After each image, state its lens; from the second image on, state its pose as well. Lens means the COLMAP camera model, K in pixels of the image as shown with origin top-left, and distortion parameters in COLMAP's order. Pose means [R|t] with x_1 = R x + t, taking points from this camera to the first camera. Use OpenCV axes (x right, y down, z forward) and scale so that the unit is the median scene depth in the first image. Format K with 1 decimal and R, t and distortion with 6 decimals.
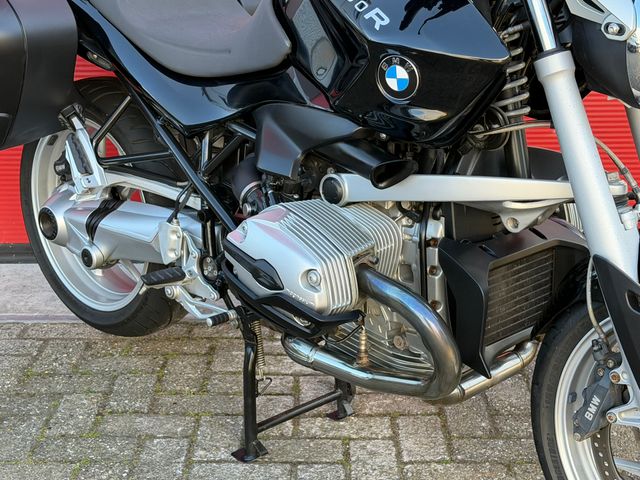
lens RADIAL K [[1157.0, 0, 317.2], [0, 1157.0, 250.6], [0, 0, 1]] dist [0.159889, -0.123924]
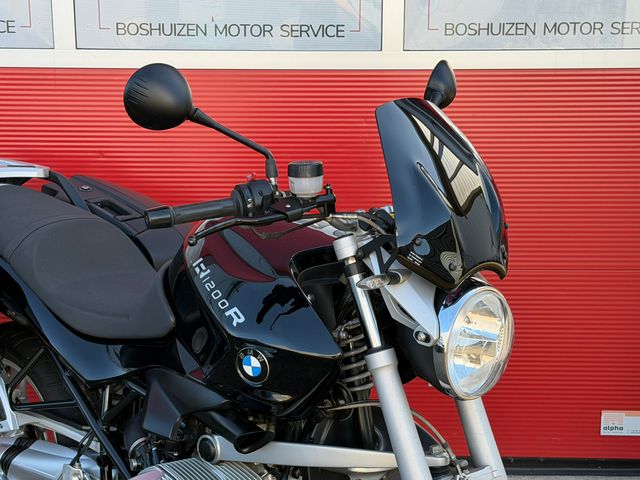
lens RADIAL K [[1157.0, 0, 317.2], [0, 1157.0, 250.6], [0, 0, 1]] dist [0.159889, -0.123924]
pose [[0.999819, 0.005872, 0.018073, 0.101137], [-0.003566, 0.992142, -0.125067, -0.105019], [-0.018666, 0.124980, 0.991984, -0.166006]]
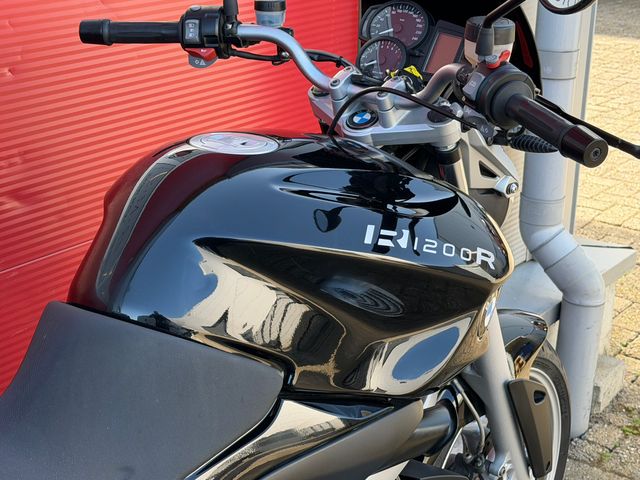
lens RADIAL K [[1176.8, 0, 321.0], [0, 1176.8, 241.2], [0, 0, 1]] dist [0.207807, -0.215945]
pose [[-0.141368, -0.351082, 0.925611, -0.614620], [0.286223, 0.880573, 0.377714, -0.492713], [-0.947677, 0.318328, -0.023996, 1.000000]]
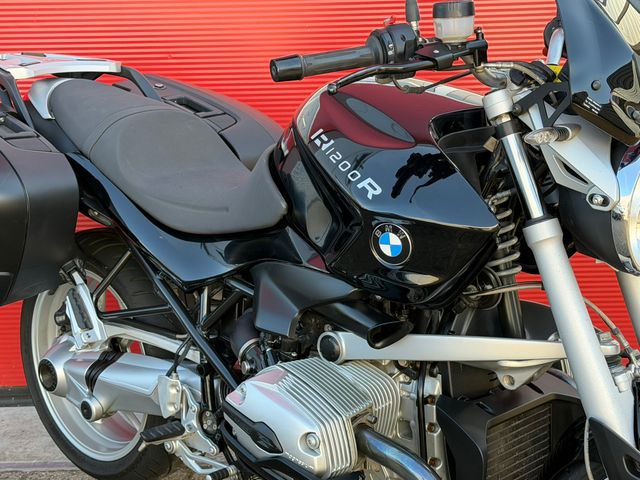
lens RADIAL K [[1157.0, 0, 317.2], [0, 1157.0, 250.6], [0, 0, 1]] dist [0.159889, -0.123924]
pose [[0.999836, -0.017923, 0.002442, 0.001208], [0.018072, 0.995632, -0.091596, -0.045014], [-0.000790, 0.091625, 0.995793, -0.017749]]
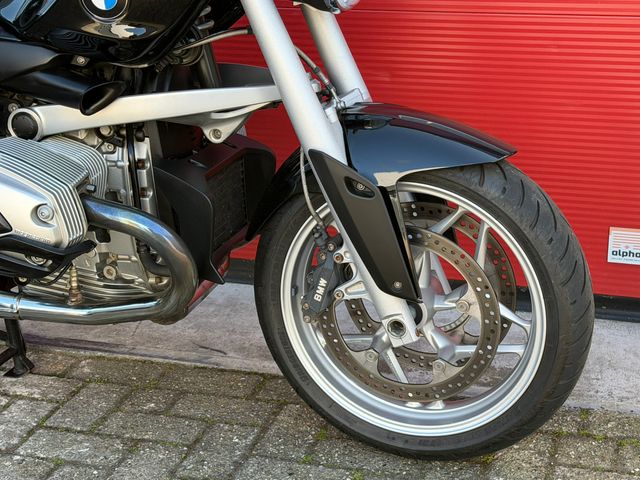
lens RADIAL K [[1196.4, 0, 302.9], [0, 1196.4, 241.9], [0, 0, 1]] dist [0.227560, -0.061584]
pose [[0.894070, -0.164376, 0.416676, -0.218353], [0.155711, 0.986272, 0.054967, 0.023811], [-0.419991, 0.015737, 0.907392, -0.005272]]
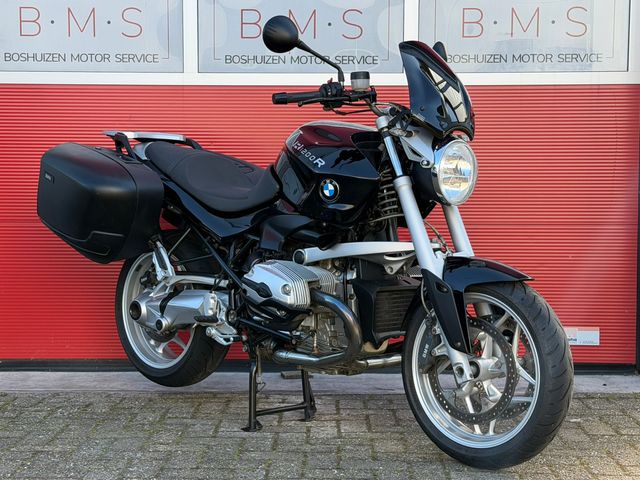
lens RADIAL K [[1157.0, 0, 317.2], [0, 1157.0, 250.6], [0, 0, 1]] dist [0.159889, -0.123924]
pose [[0.999935, 0.010535, -0.004332, 0.051839], [-0.011307, 0.964026, -0.265566, 0.452453], [0.001379, 0.265597, 0.964083, -0.864372]]
